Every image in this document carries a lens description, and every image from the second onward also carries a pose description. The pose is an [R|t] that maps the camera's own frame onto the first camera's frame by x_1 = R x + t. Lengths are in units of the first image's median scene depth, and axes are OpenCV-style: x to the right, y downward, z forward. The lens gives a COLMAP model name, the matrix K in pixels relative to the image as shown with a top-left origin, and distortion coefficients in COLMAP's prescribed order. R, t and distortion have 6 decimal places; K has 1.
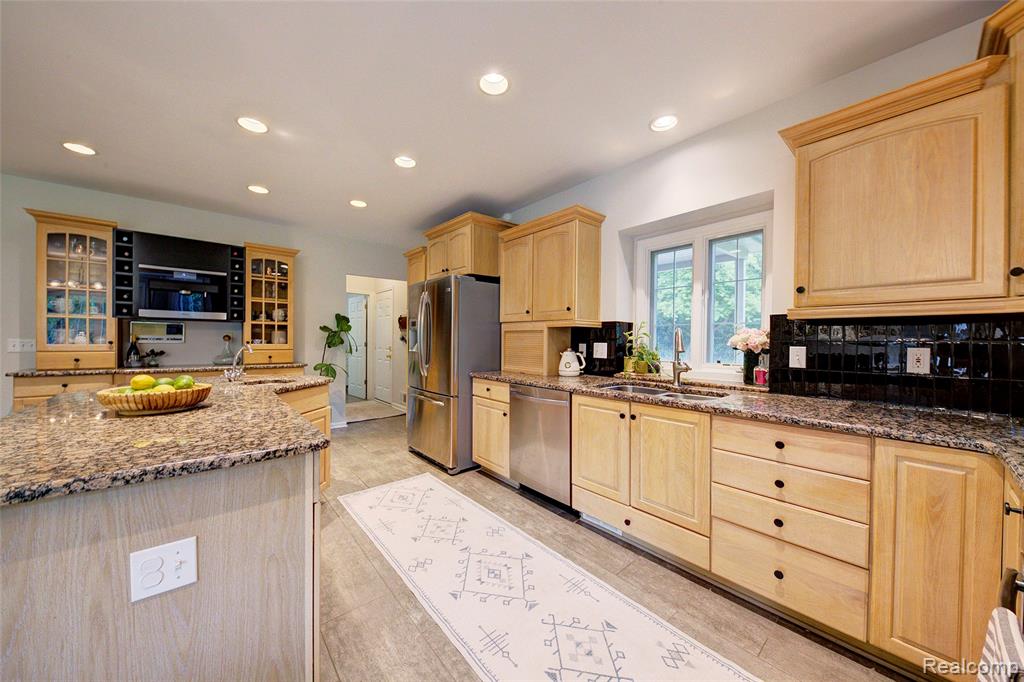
lens RADIAL K [[350.1, 0, 512.0], [0, 350.1, 343.0], [0, 0, 1]] dist [0.004201, -0.004050]
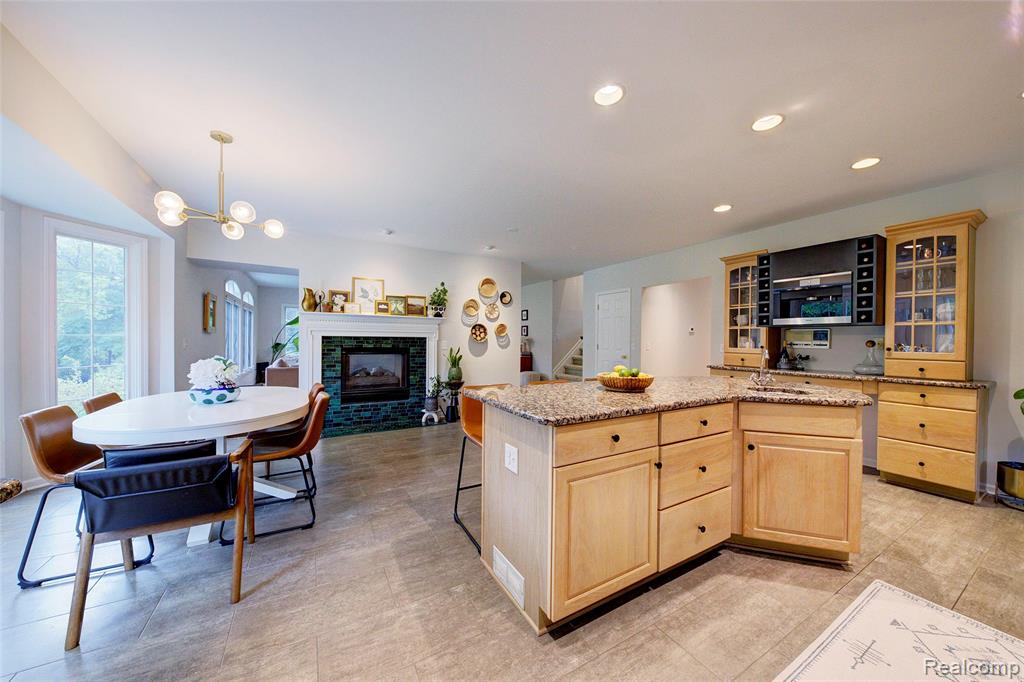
lens RADIAL K [[350.1, 0, 513.1], [0, 350.1, 343.2], [0, 0, 1]] dist [0.004201, -0.004050]
pose [[-0.190410, -0.001816, -0.981703, 0.265291], [-0.019643, 0.999805, 0.001960, -0.000511], [0.981508, 0.019657, -0.190409, 0.392935]]
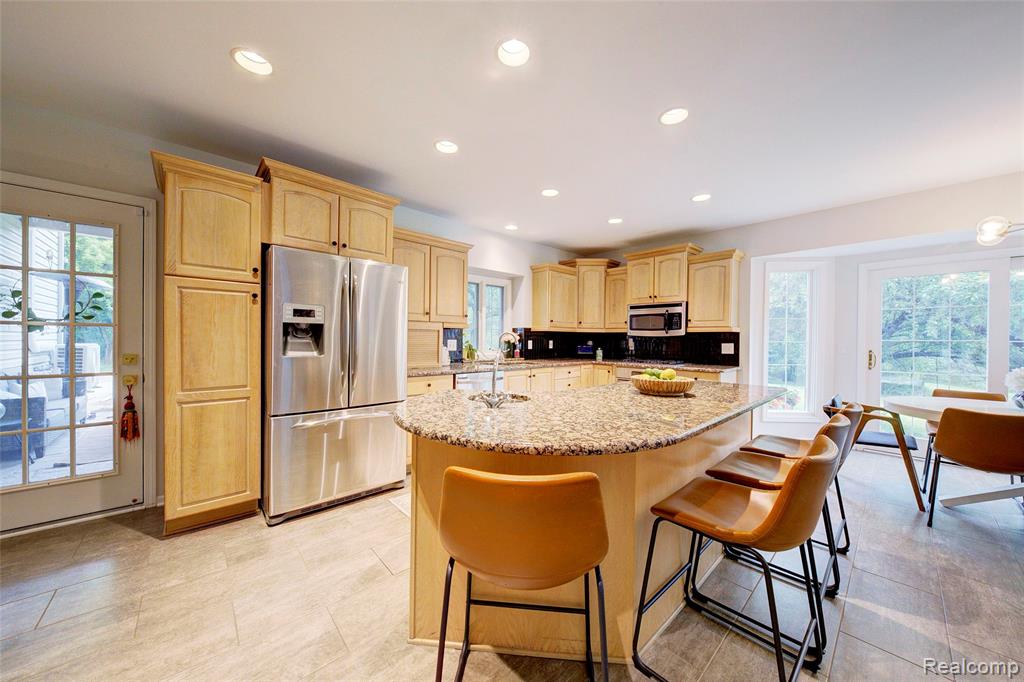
lens RADIAL K [[350.1, 0, 512.8], [0, 350.1, 341.2], [0, 0, 1]] dist [0.004201, -0.004050]
pose [[-0.028066, -0.017850, 0.999447, -1.153183], [-0.003269, 0.999837, 0.017765, -0.020516], [-0.999601, -0.002769, -0.028120, 0.790419]]
